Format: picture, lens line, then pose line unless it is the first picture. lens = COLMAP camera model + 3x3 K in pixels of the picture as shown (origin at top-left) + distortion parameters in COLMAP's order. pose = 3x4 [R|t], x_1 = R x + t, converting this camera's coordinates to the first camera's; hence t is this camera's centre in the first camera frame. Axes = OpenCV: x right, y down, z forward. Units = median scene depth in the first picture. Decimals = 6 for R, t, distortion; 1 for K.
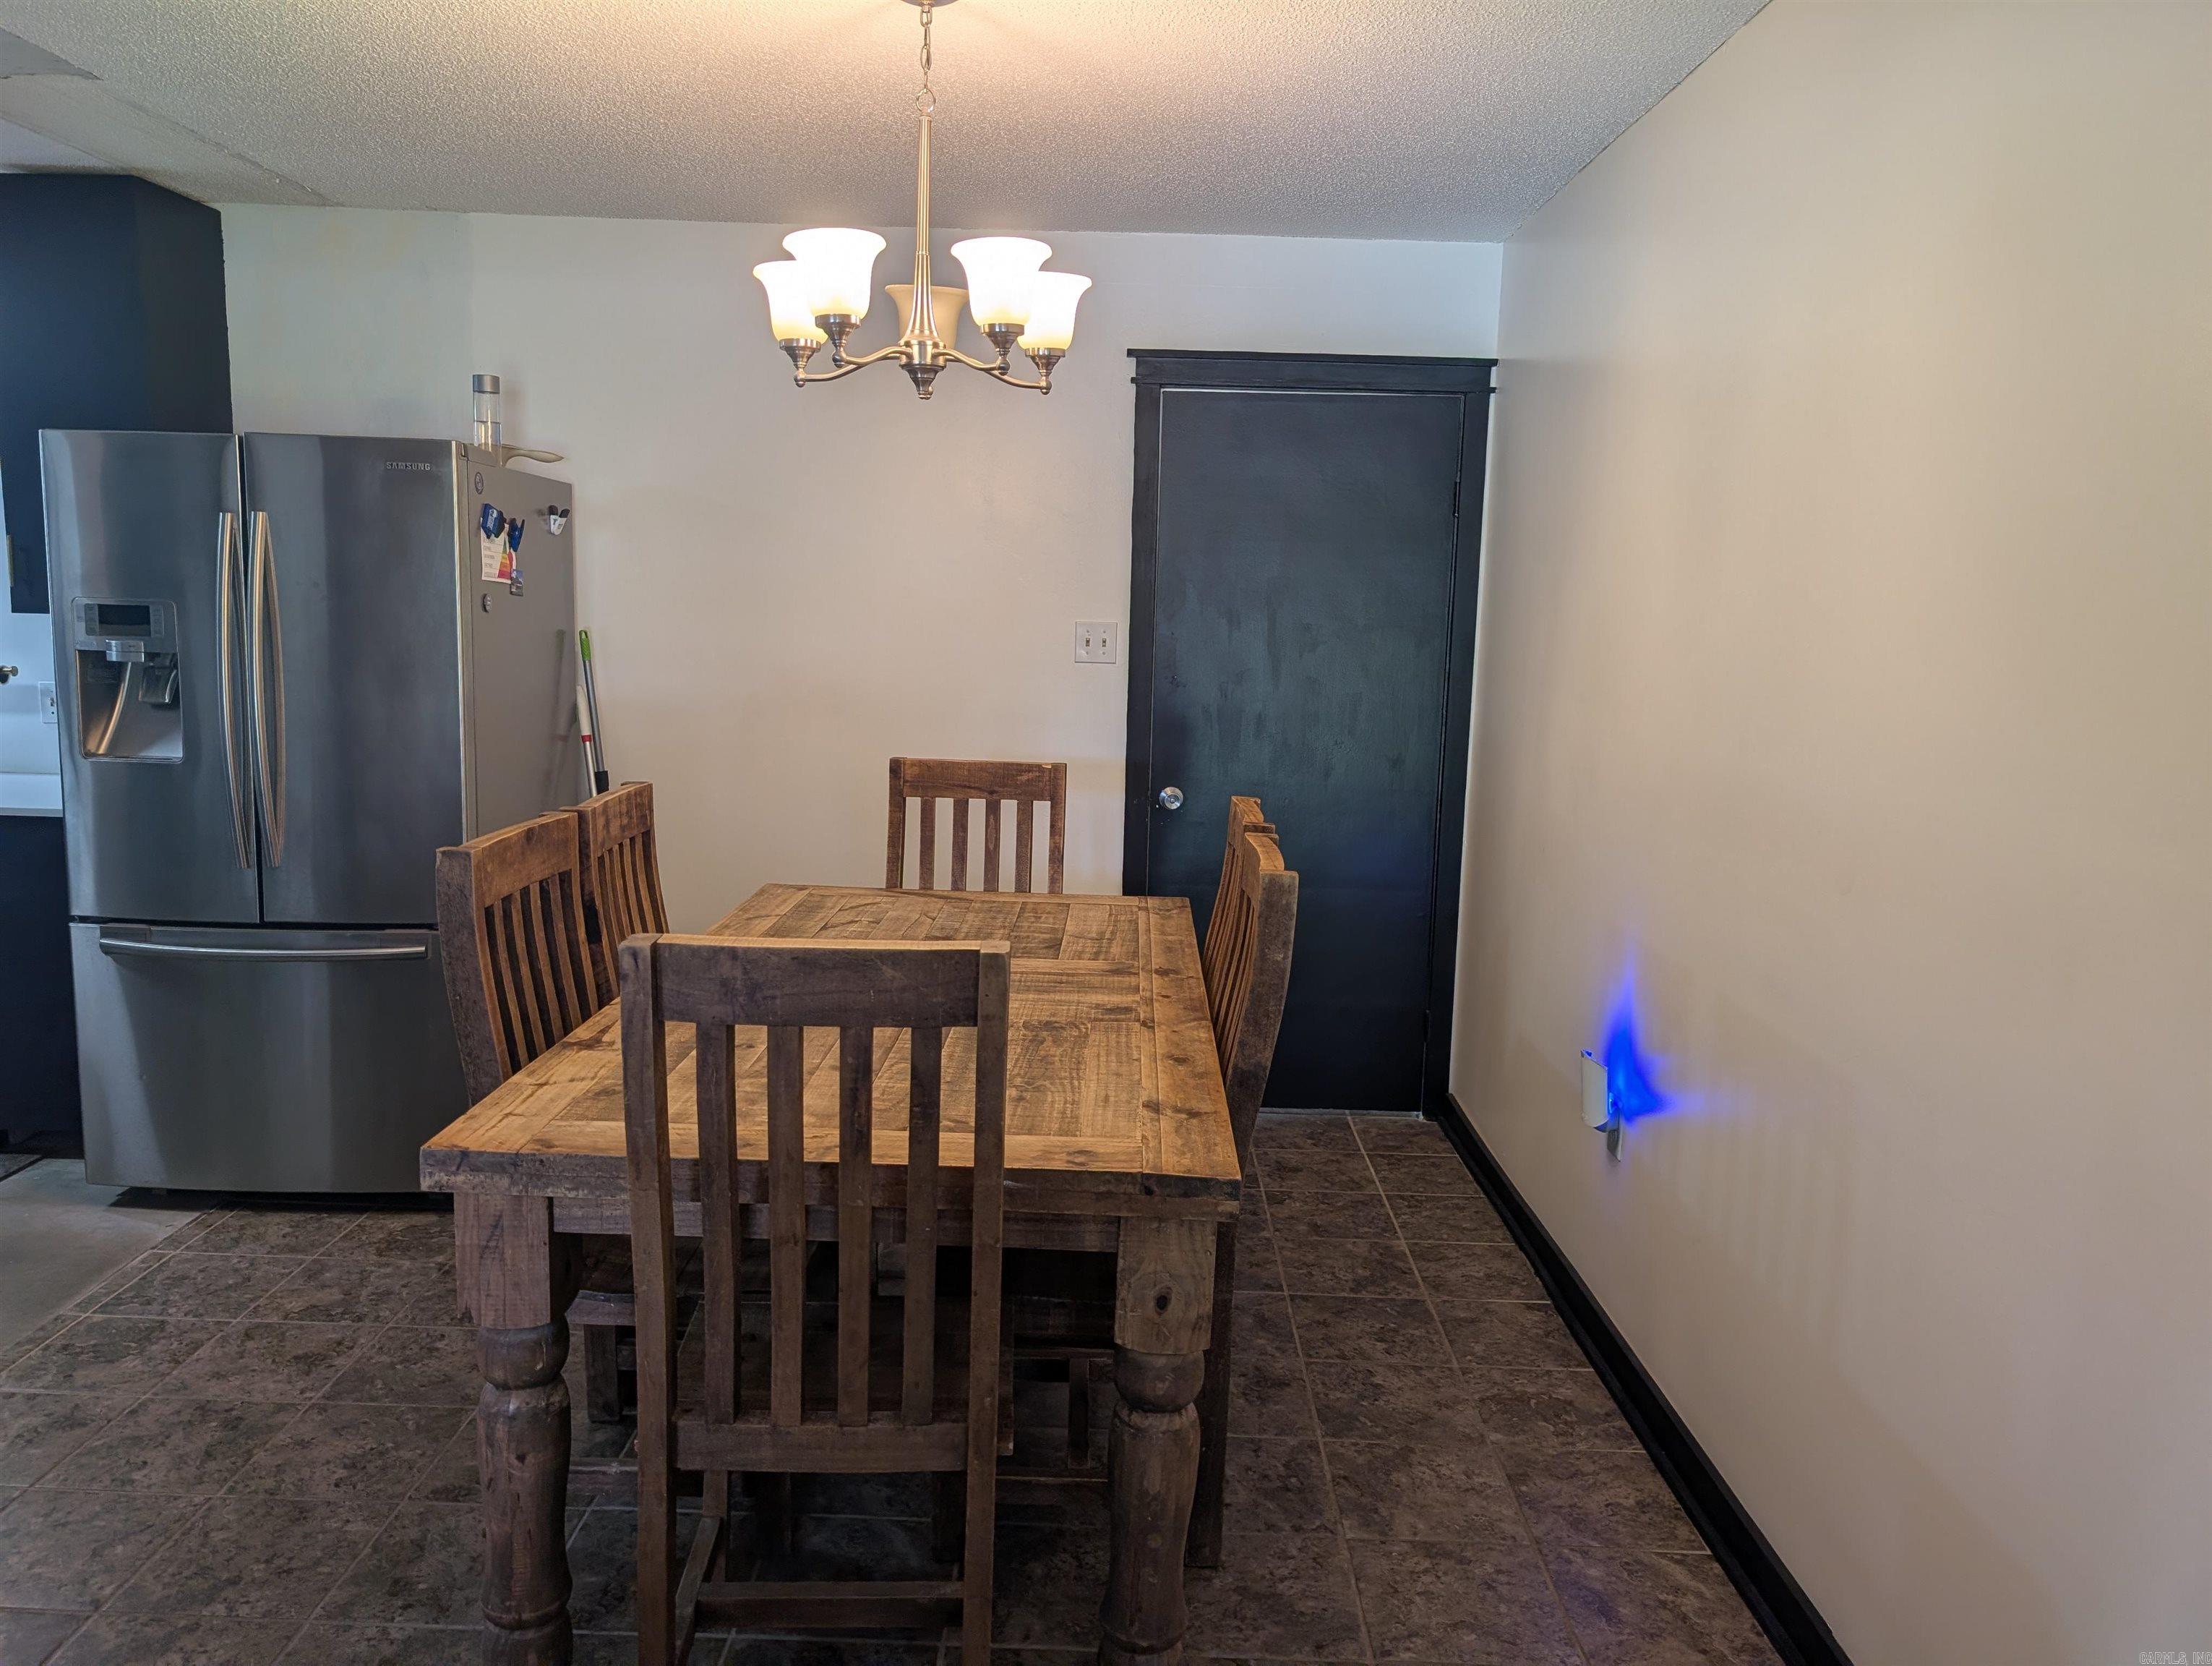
lens RADIAL K [[1571.5, 0, 1113.0], [0, 1571.5, 827.4], [0, 0, 1]] dist [0.008850, -0.015071]
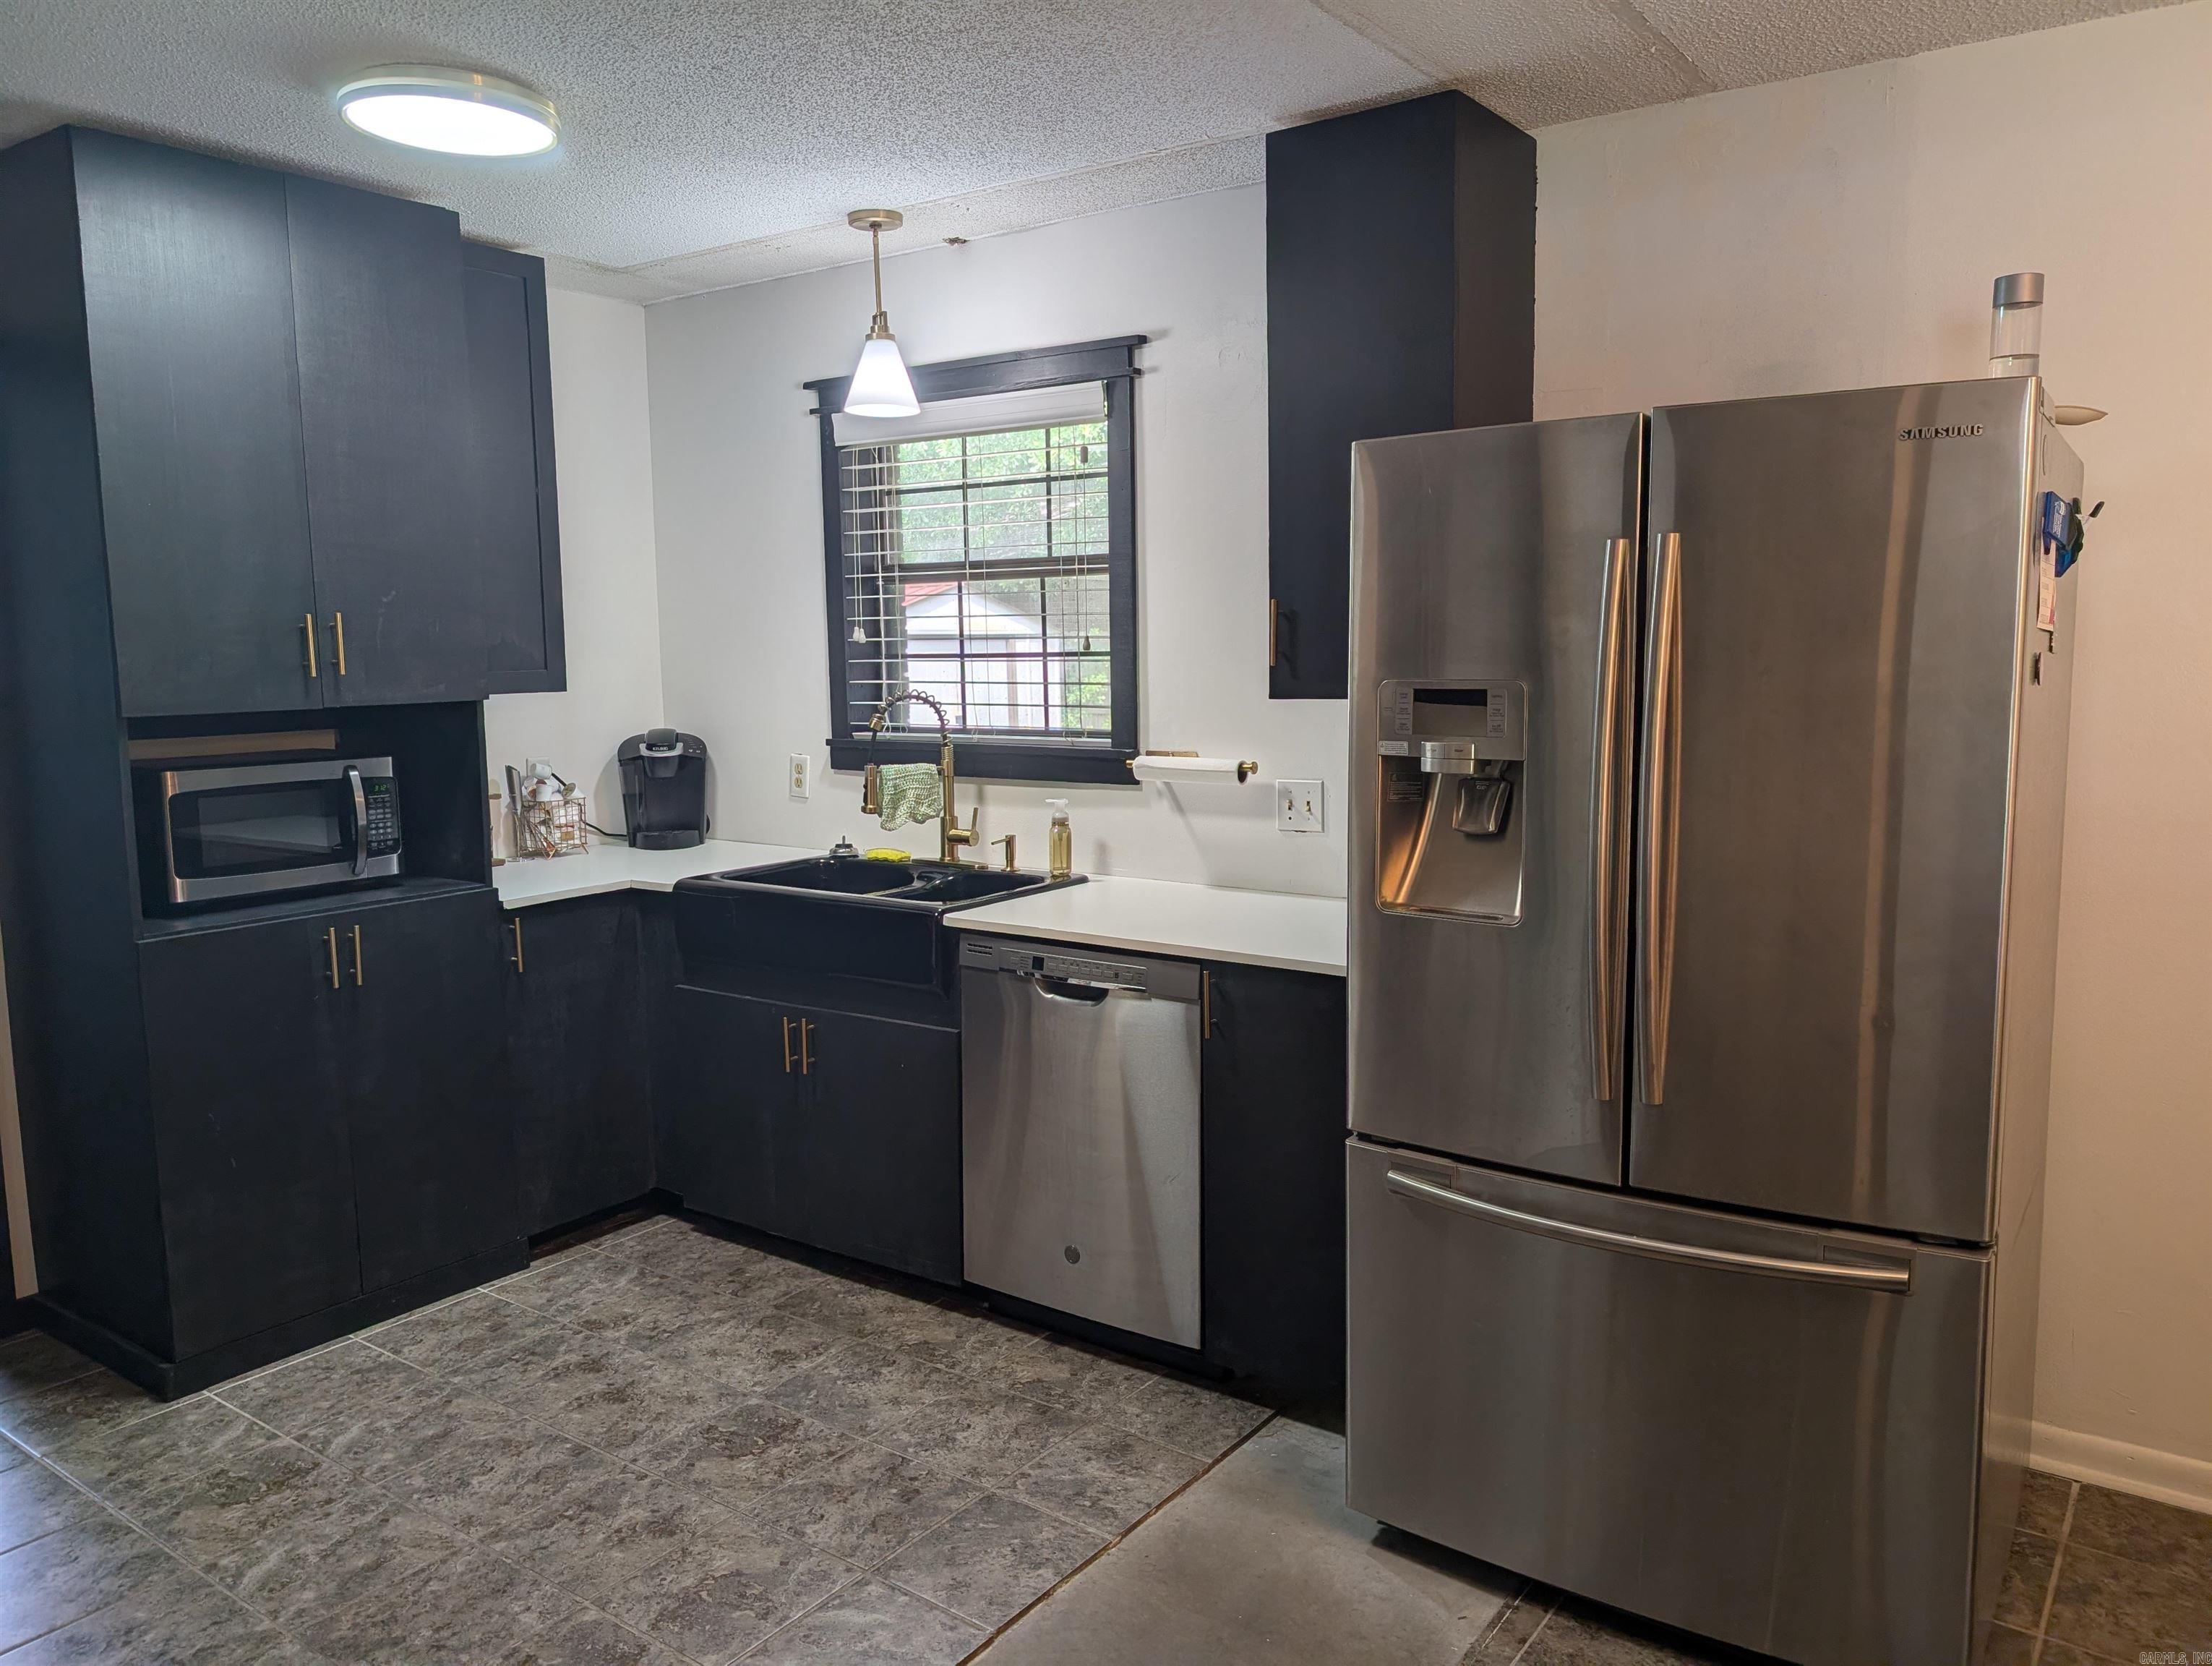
lens RADIAL K [[1565.0, 0, 1105.7], [0, 1565.0, 848.2], [0, 0, 1]] dist [0.006916, -0.001662]
pose [[0.808130, 0.036691, -0.587861, -0.460347], [-0.047255, 0.998879, -0.002616, -0.084841], [0.587106, 0.029893, 0.808958, 0.487610]]
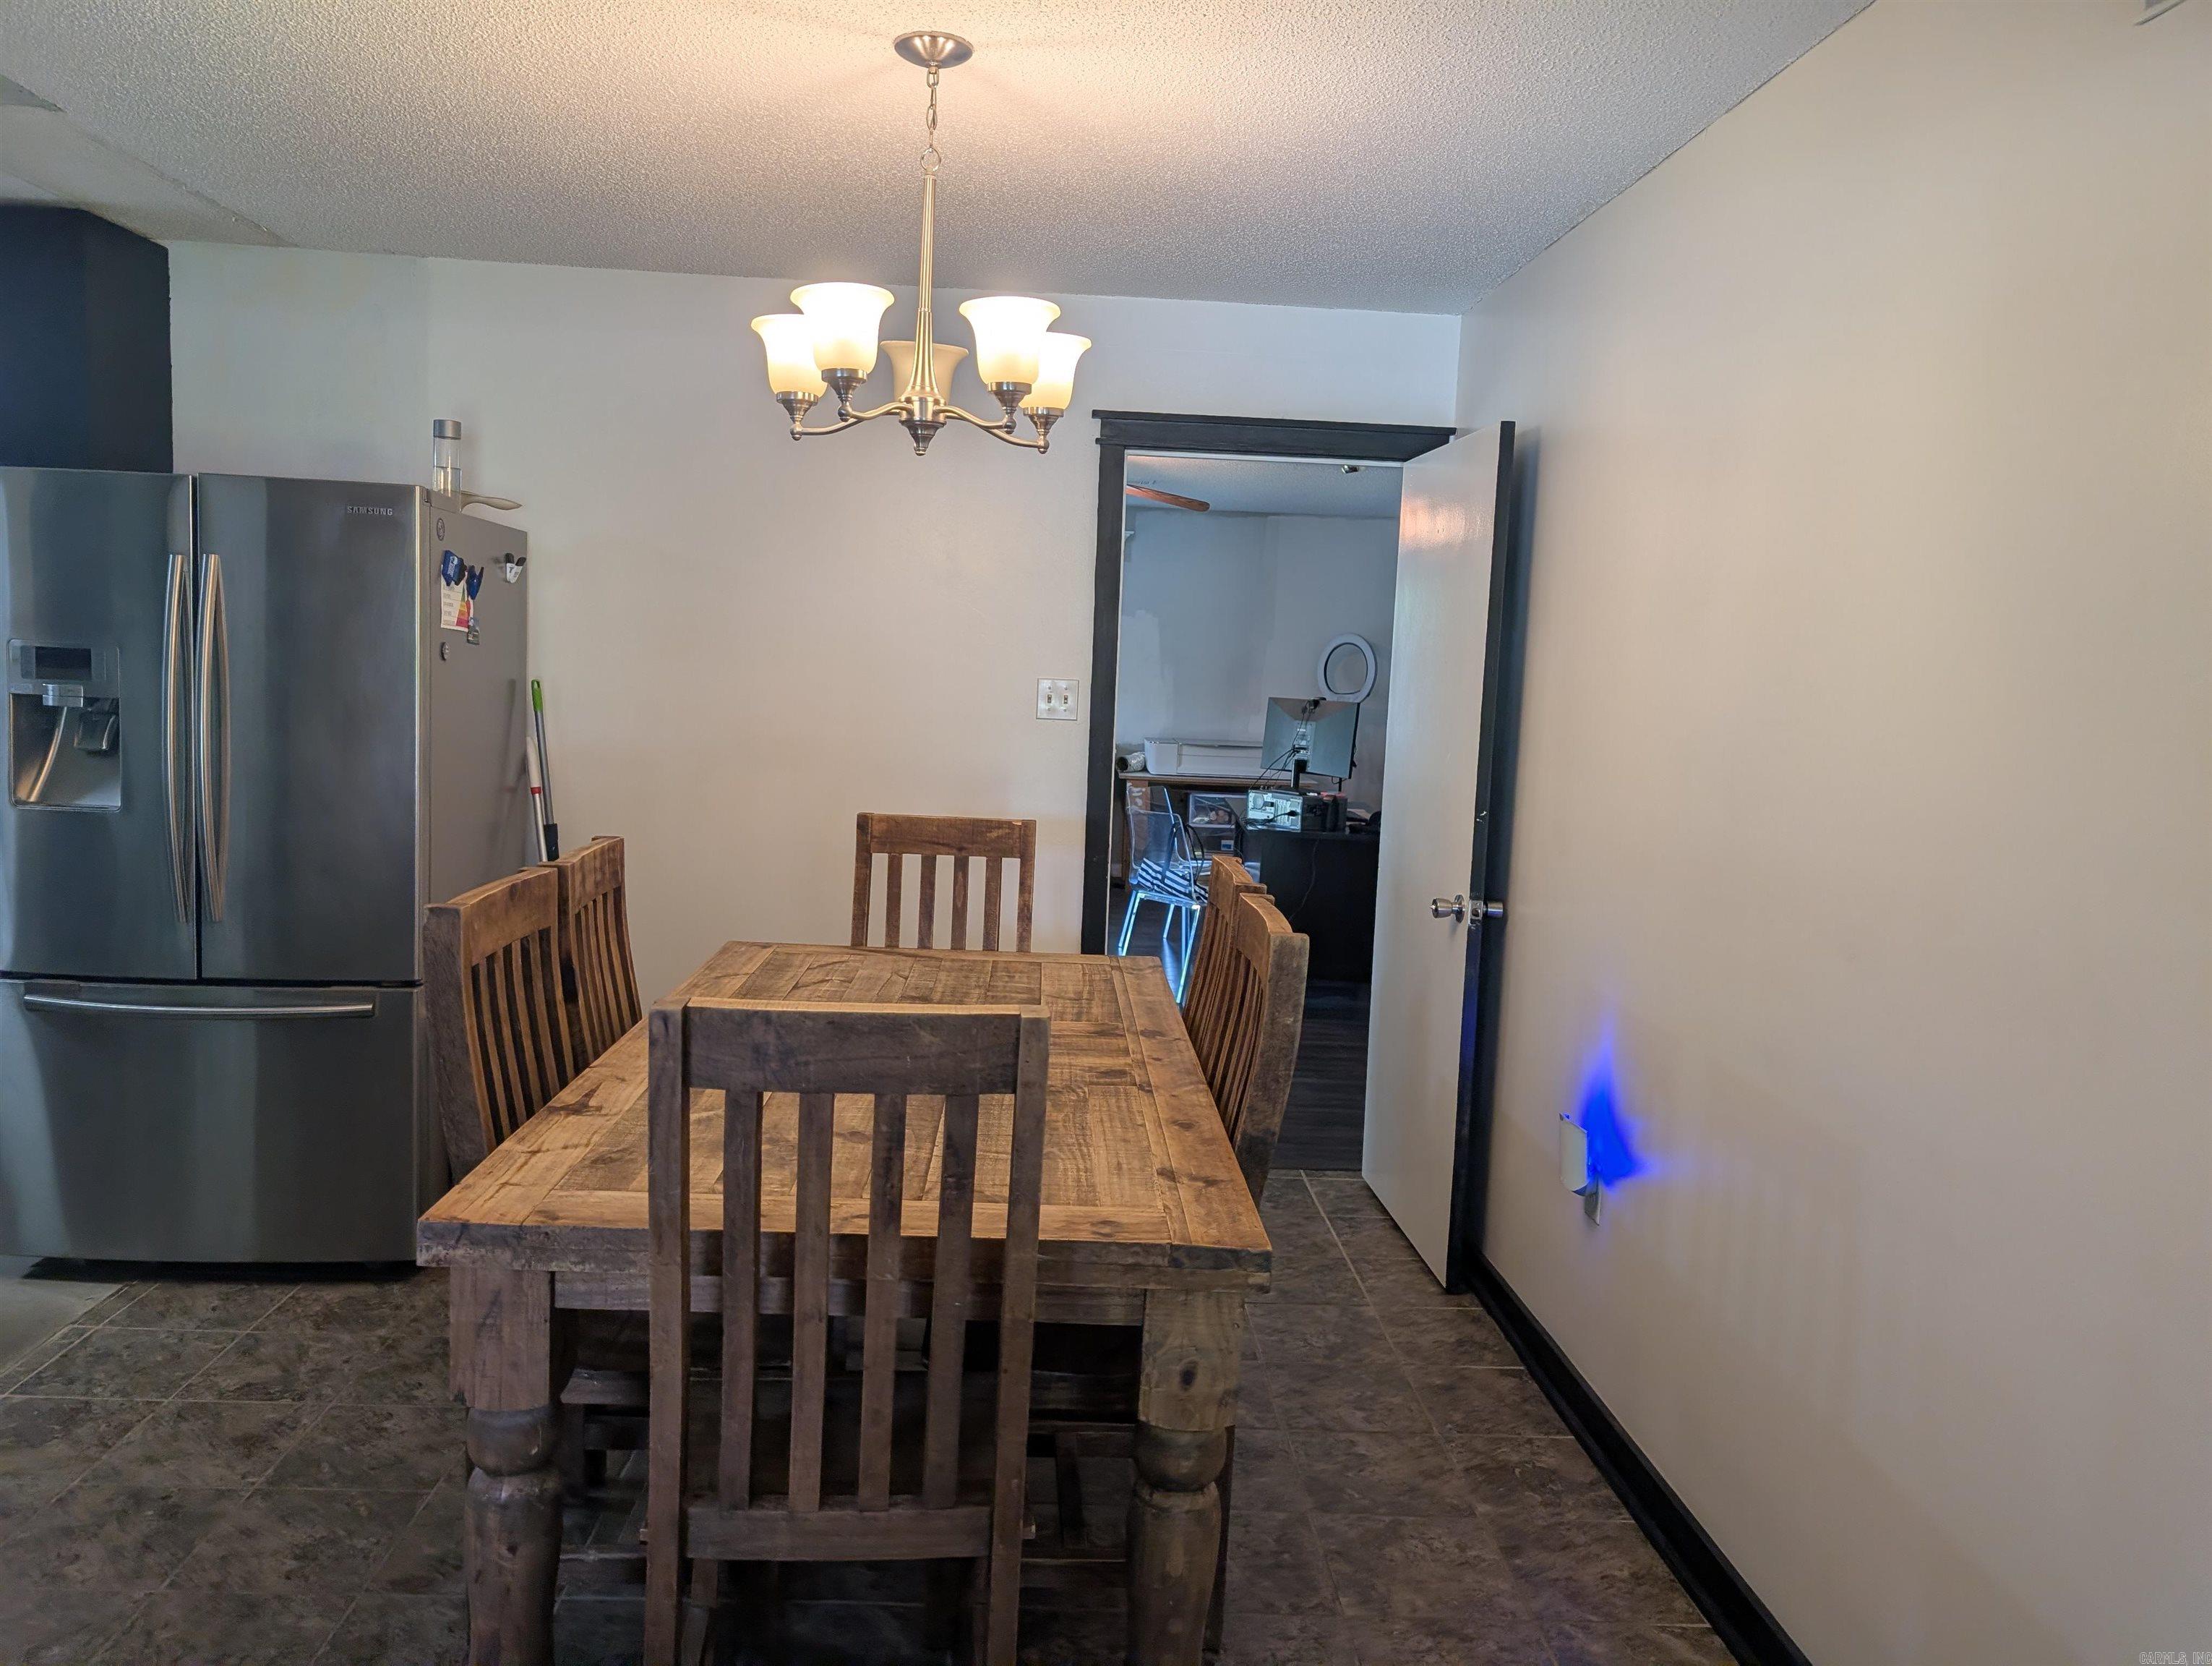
lens RADIAL K [[1571.8, 0, 1103.4], [0, 1571.8, 819.3], [0, 0, 1]] dist [0.009416, -0.014100]
pose [[0.998558, 0.009703, 0.052797, -0.055686], [-0.007577, 0.999158, -0.040312, -0.003015], [-0.053143, 0.039854, 0.997791, 0.010809]]
